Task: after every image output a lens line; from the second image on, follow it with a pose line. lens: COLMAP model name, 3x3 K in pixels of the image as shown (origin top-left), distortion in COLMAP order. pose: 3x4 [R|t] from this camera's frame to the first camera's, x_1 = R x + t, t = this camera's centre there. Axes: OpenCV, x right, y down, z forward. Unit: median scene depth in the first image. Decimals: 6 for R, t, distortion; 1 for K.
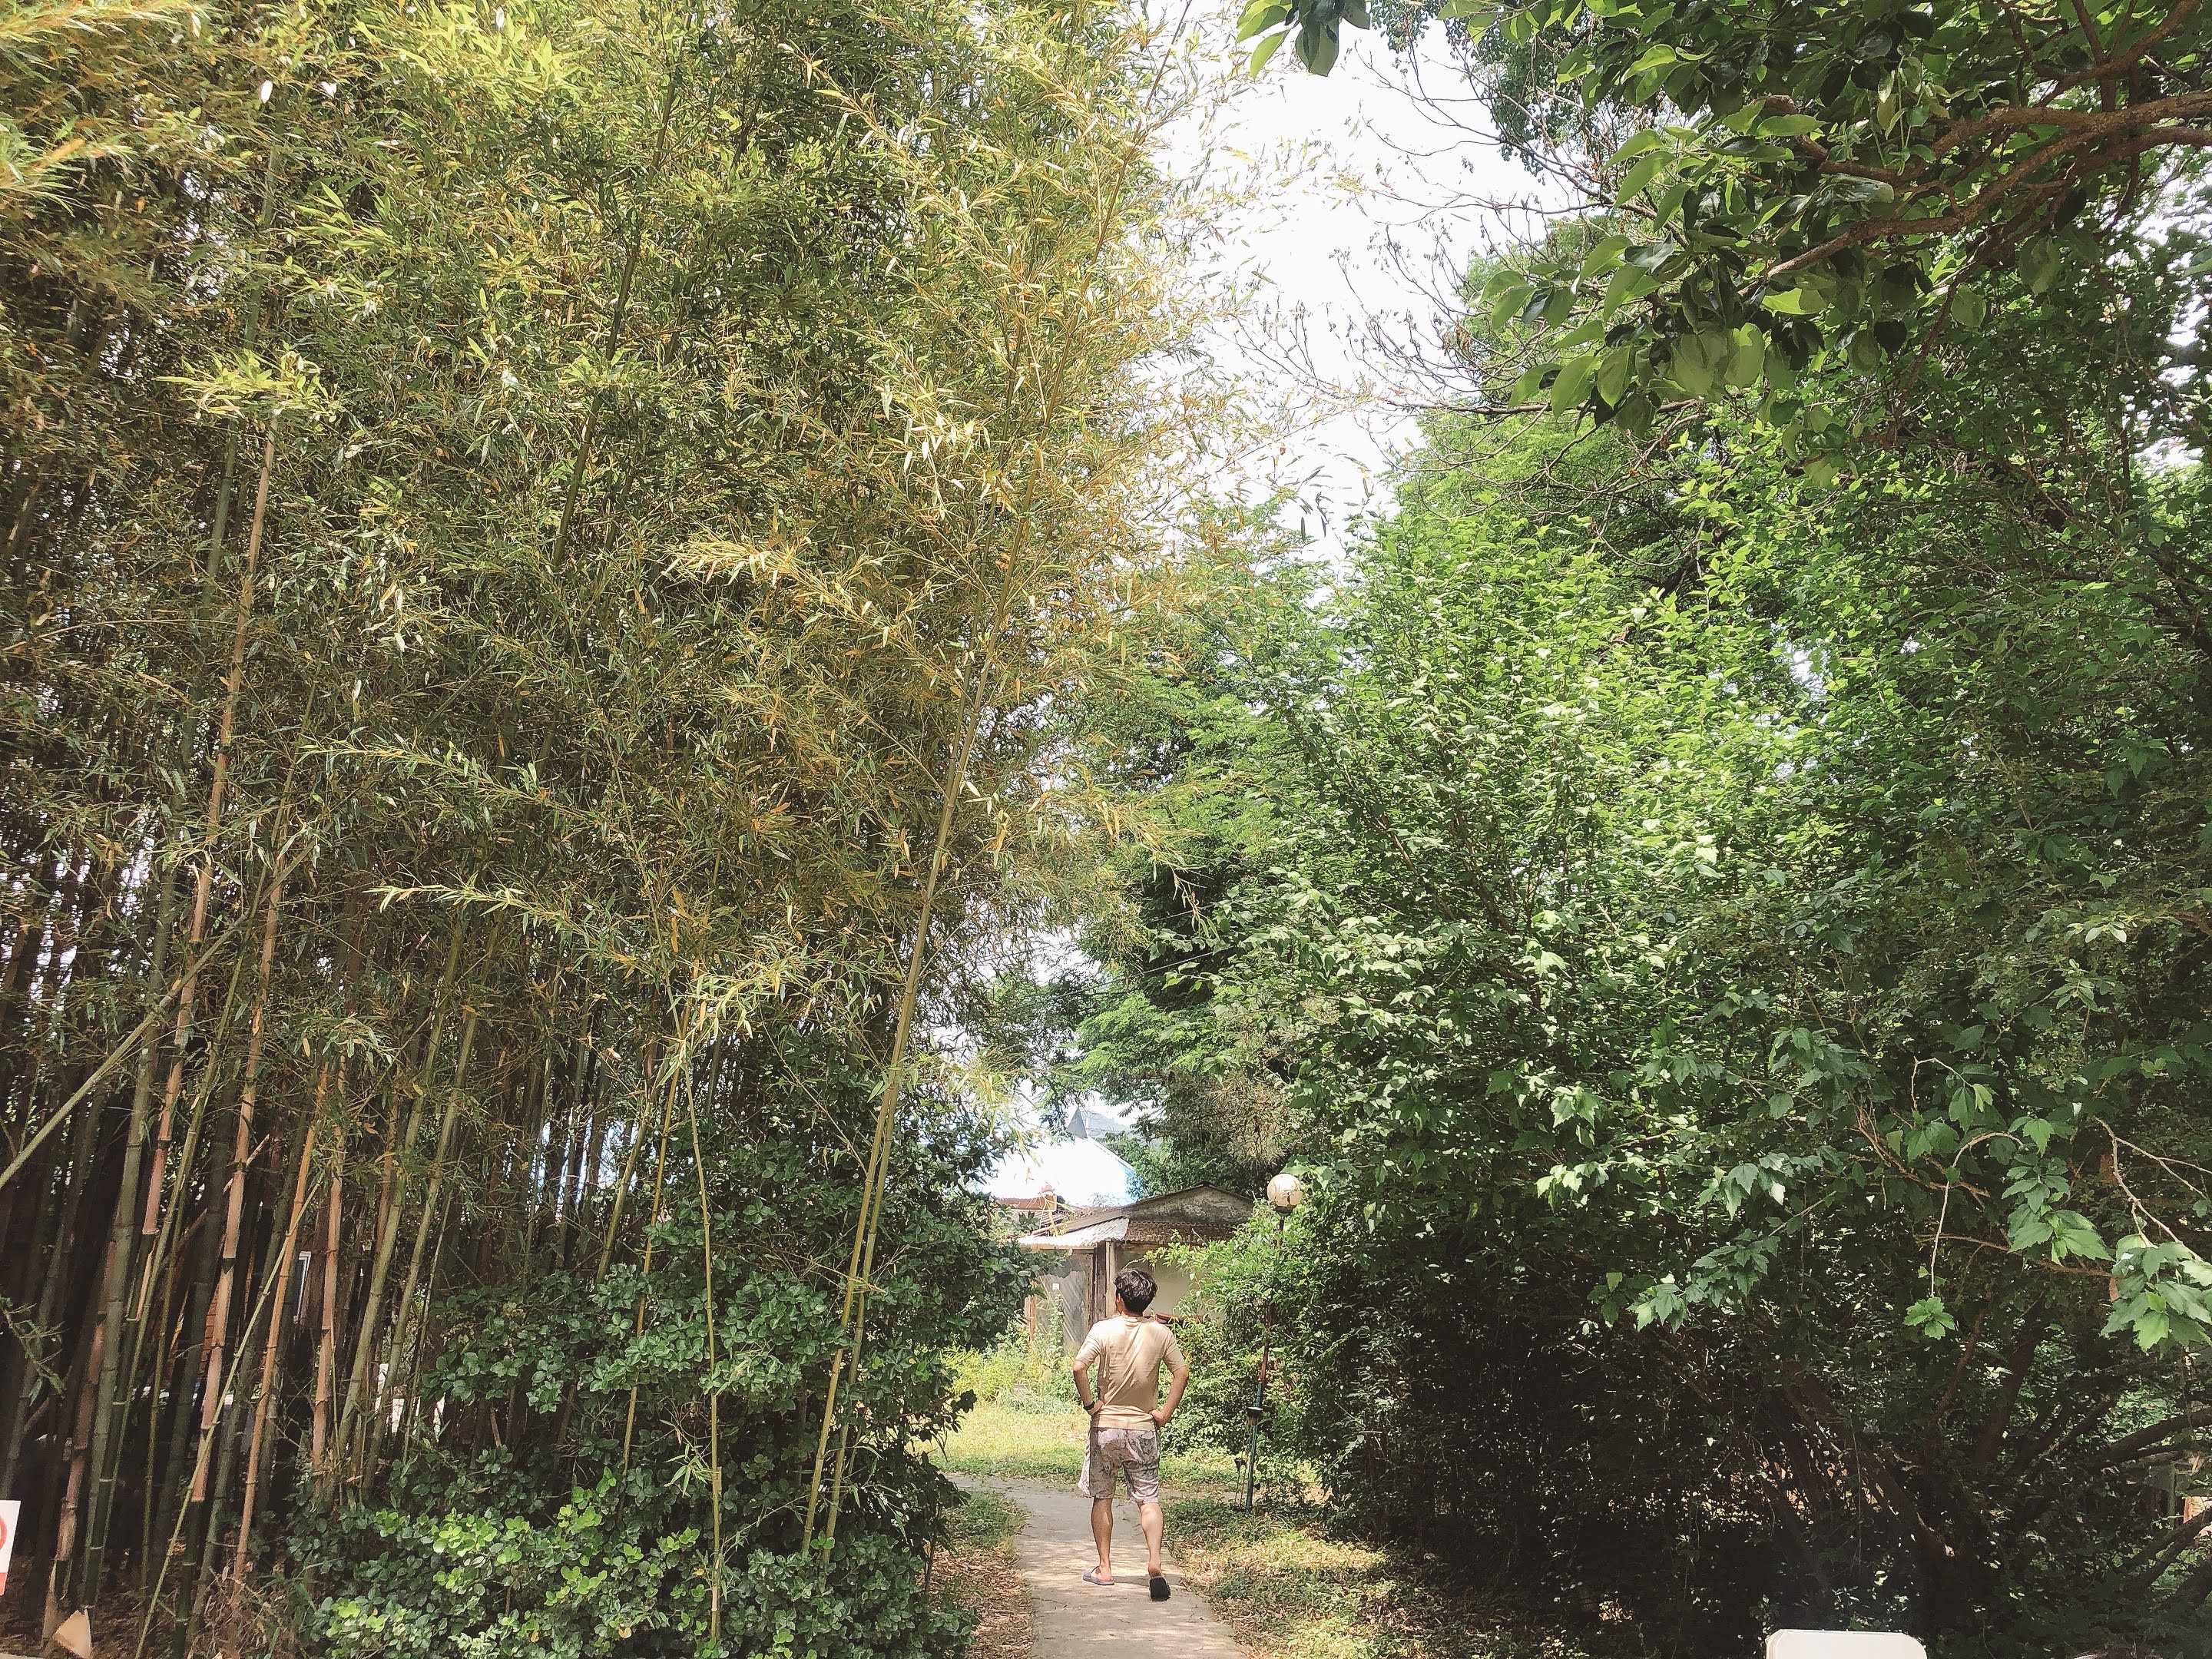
lens RADIAL K [[1796.6, 0, 1124.5], [0, 1796.6, 829.7], [0, 0, 1]] dist [0.010533, -0.001393]
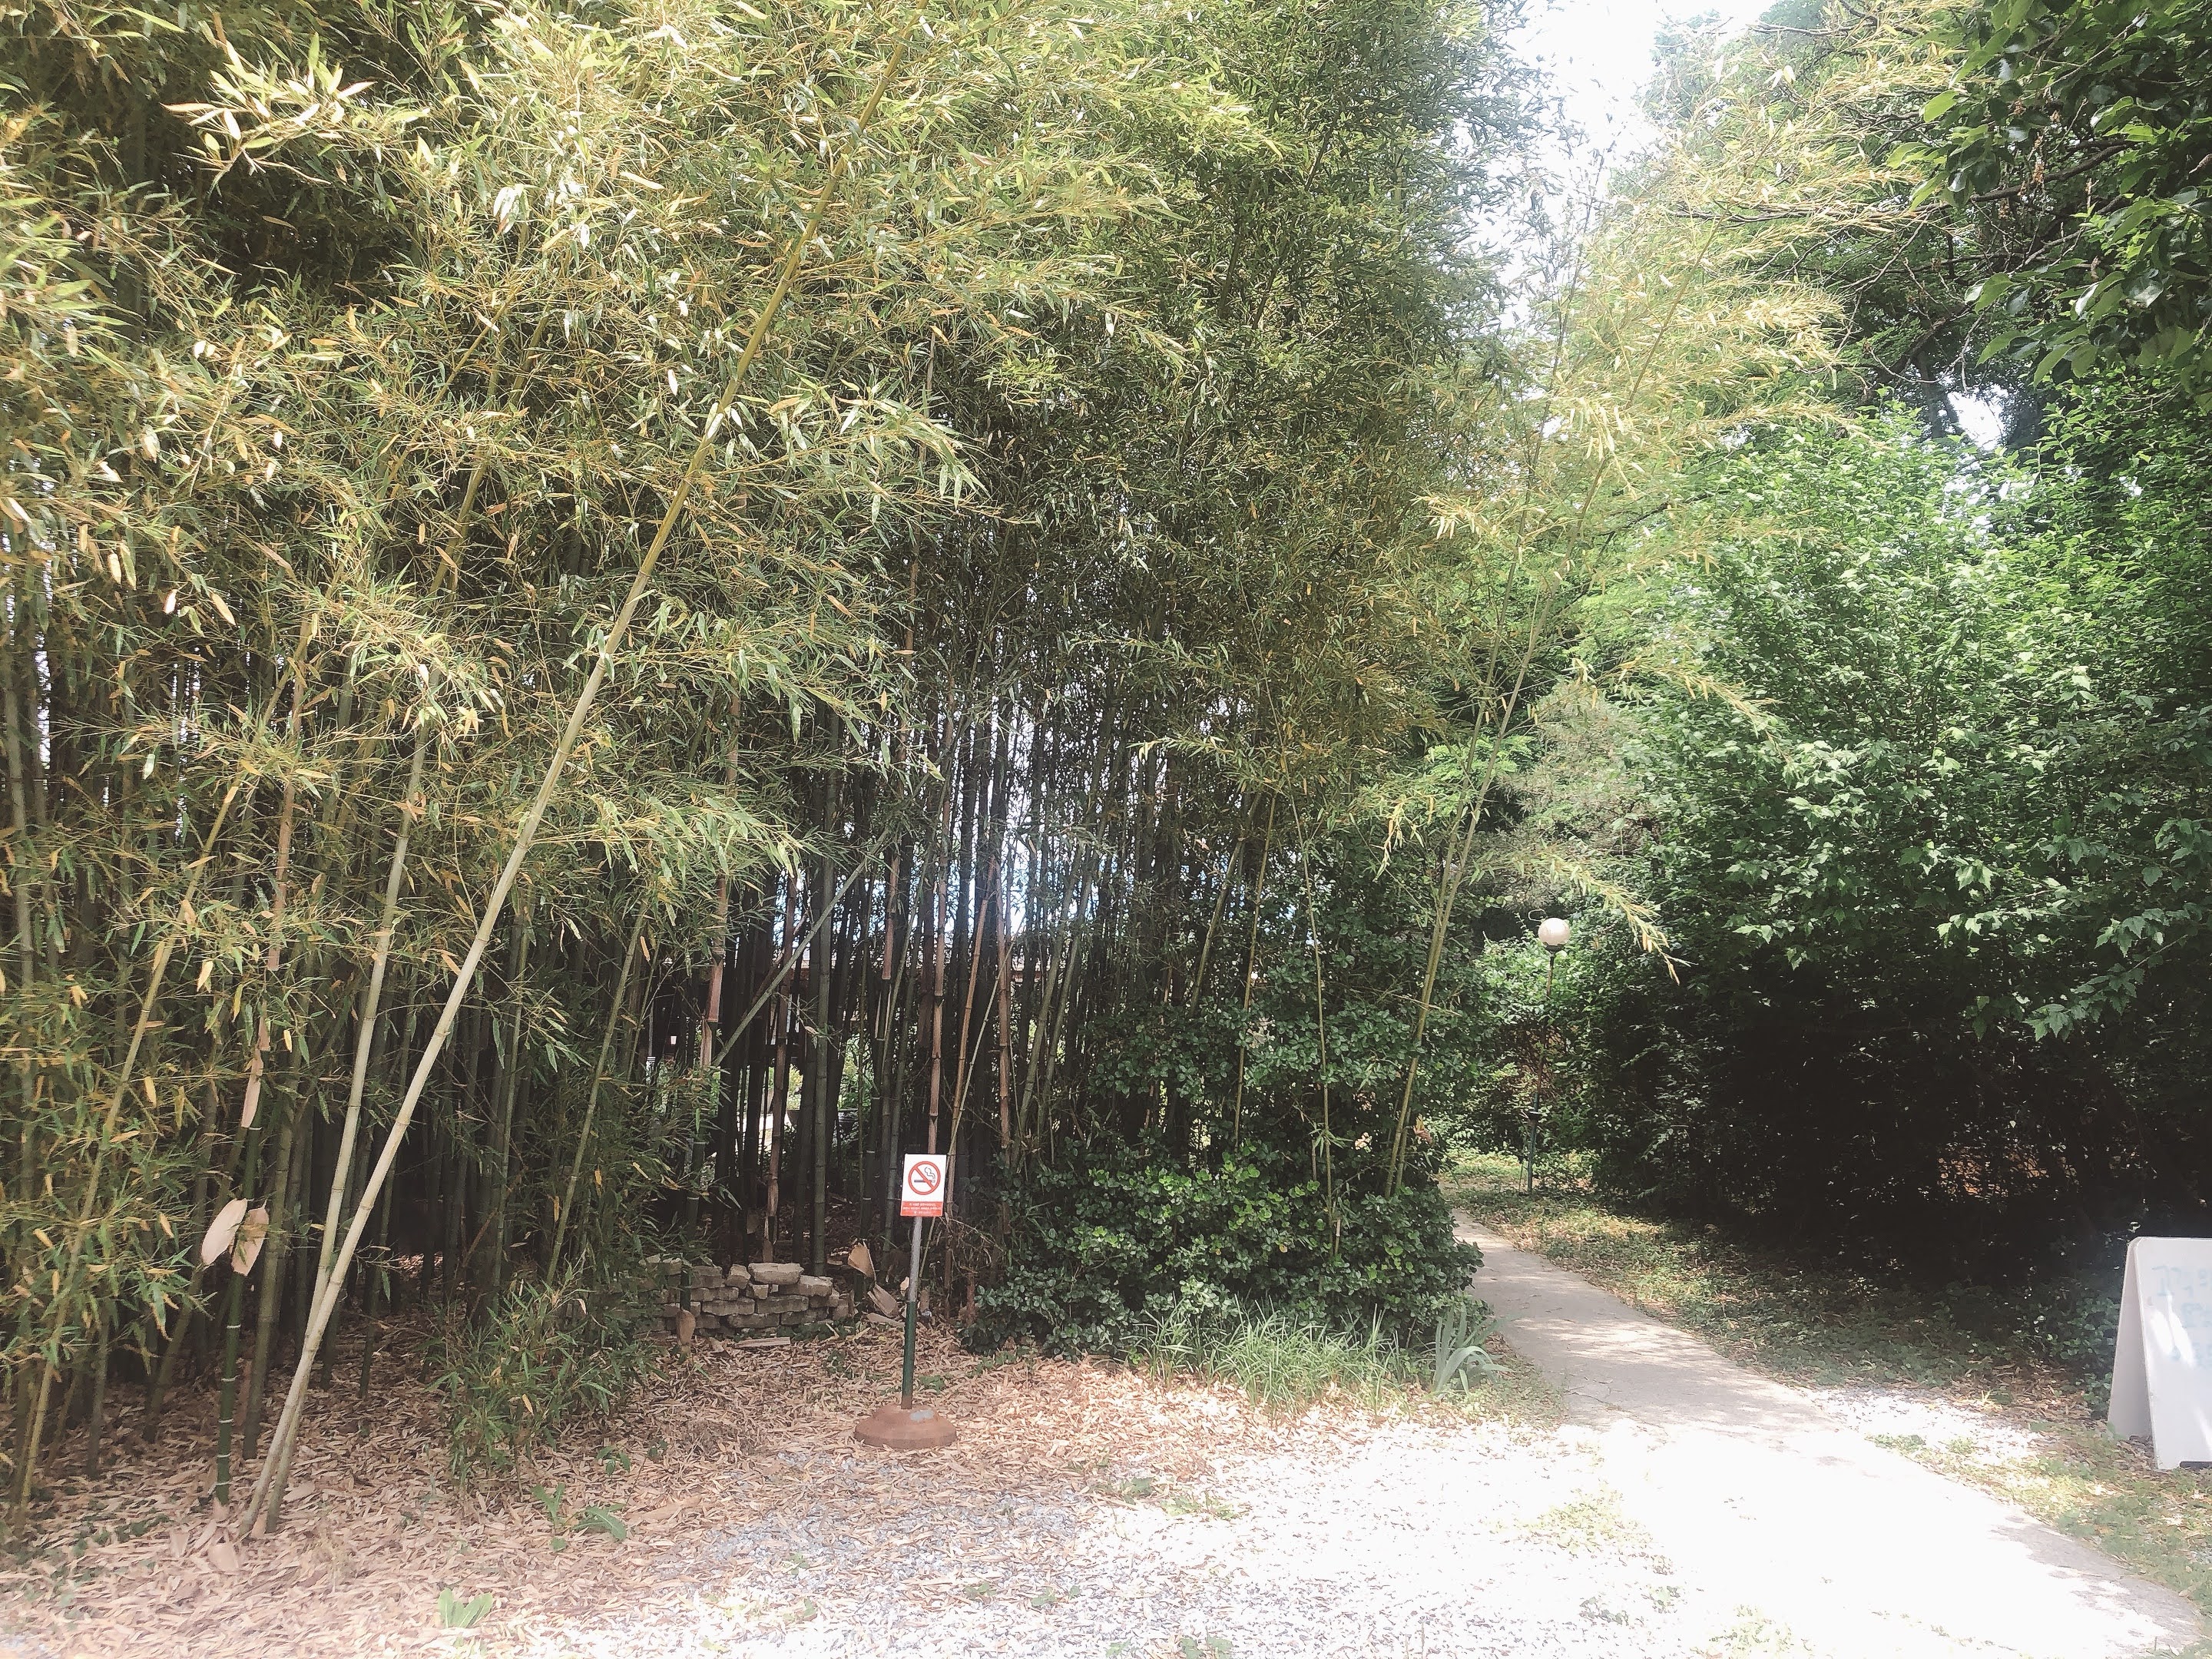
lens RADIAL K [[1796.6, 0, 1088.7], [0, 1796.6, 822.4], [0, 0, 1]] dist [0.010533, -0.001393]
pose [[0.998149, -0.018211, -0.058021, -0.318017], [0.026133, 0.989968, 0.138853, -0.085095], [0.054910, -0.140113, 0.988612, -0.345149]]
